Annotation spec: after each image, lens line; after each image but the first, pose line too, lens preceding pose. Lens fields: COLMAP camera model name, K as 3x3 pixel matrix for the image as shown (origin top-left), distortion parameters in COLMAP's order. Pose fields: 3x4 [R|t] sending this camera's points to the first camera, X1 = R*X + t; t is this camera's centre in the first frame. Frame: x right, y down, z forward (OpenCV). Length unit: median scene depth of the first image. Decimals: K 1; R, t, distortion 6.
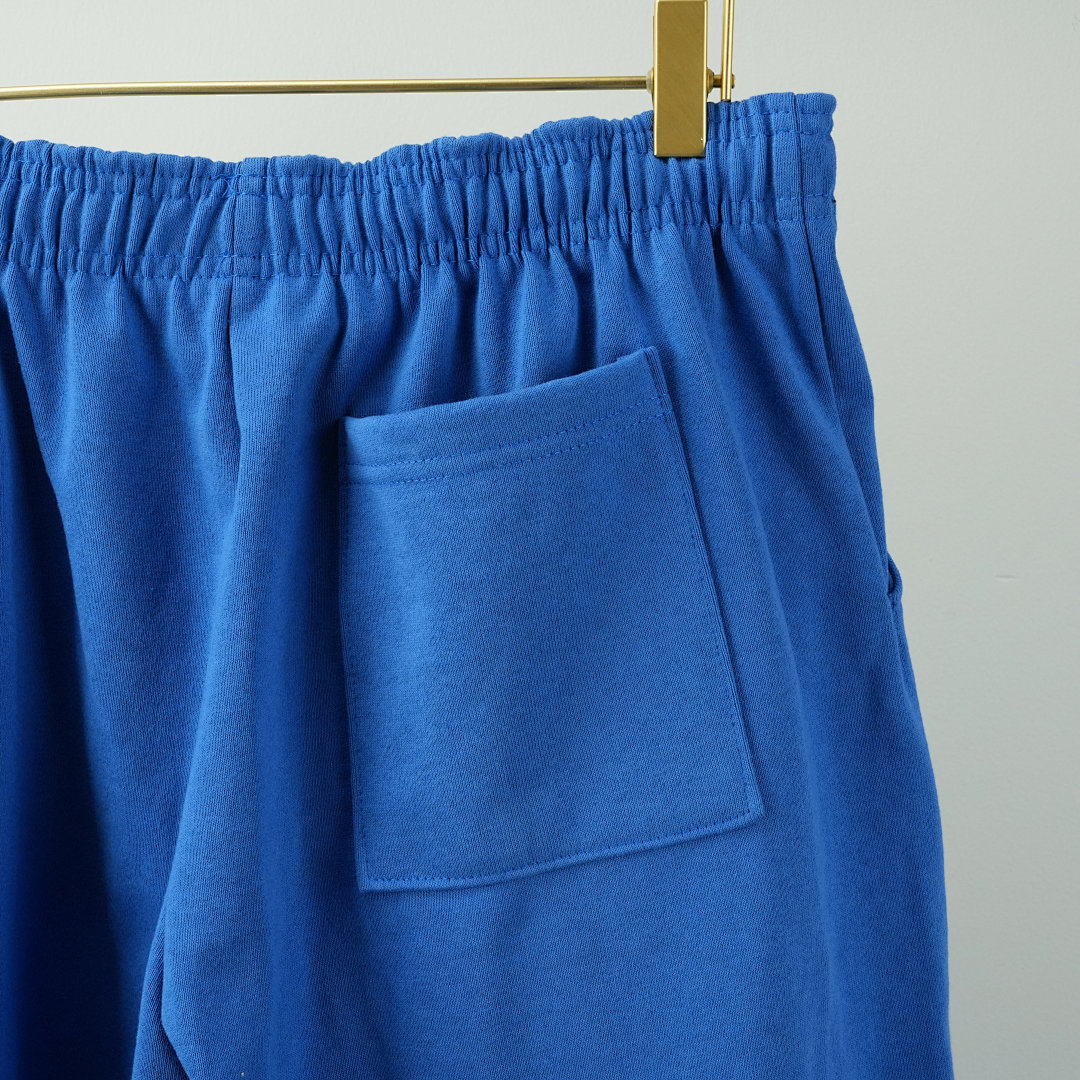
lens RADIAL K [[1948.8, 0, 564.3], [0, 1948.8, 484.3], [0, 0, 1]] dist [0.049300, 0.000000]
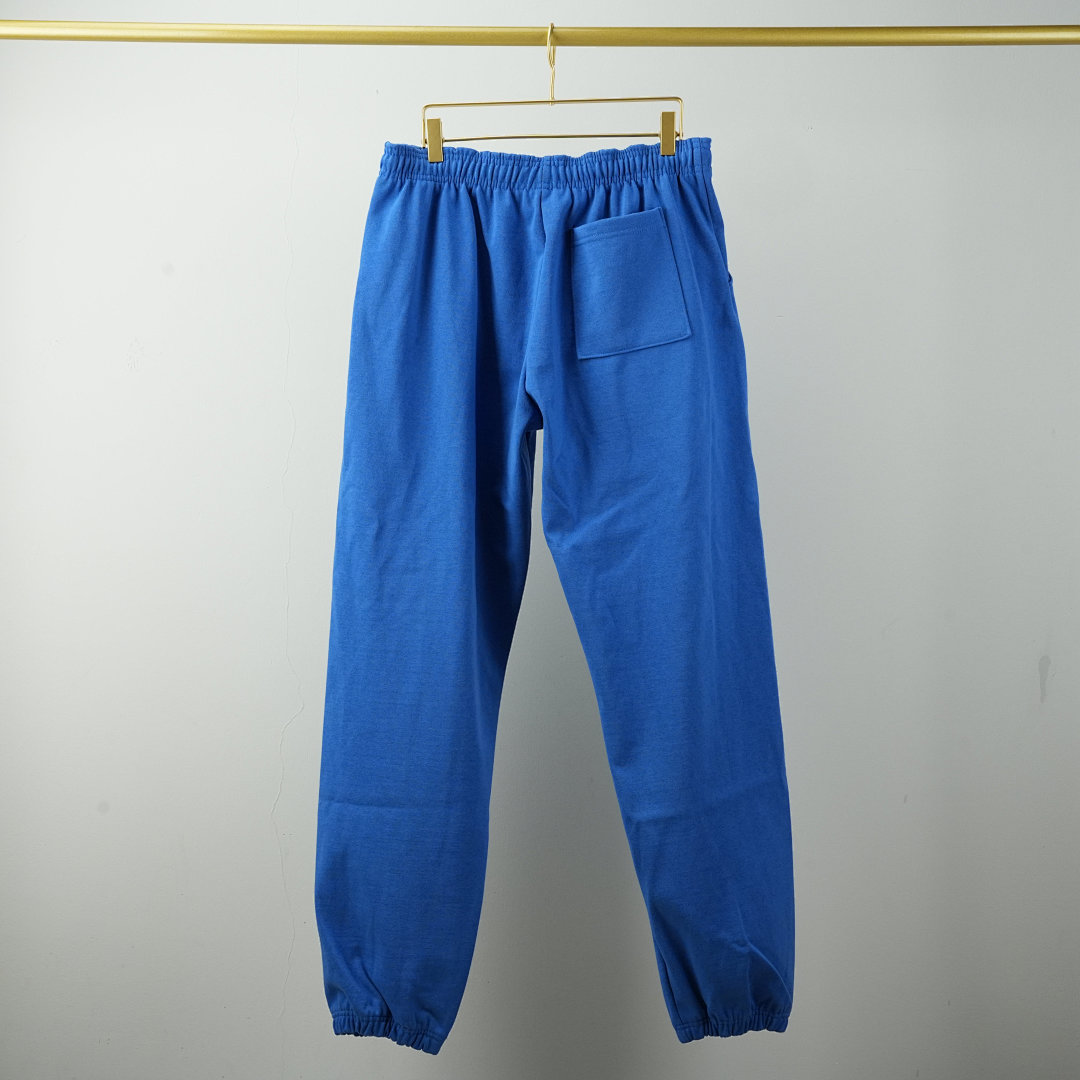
lens RADIAL K [[1948.8, 0, 599.0], [0, 1948.8, 490.0], [0, 0, 1]] dist [0.049300, 0.000000]
pose [[0.999921, 0.001255, 0.012526, -0.110356], [-0.000375, 0.997545, -0.070027, 0.691161], [-0.012584, 0.070017, 0.997466, -2.509550]]
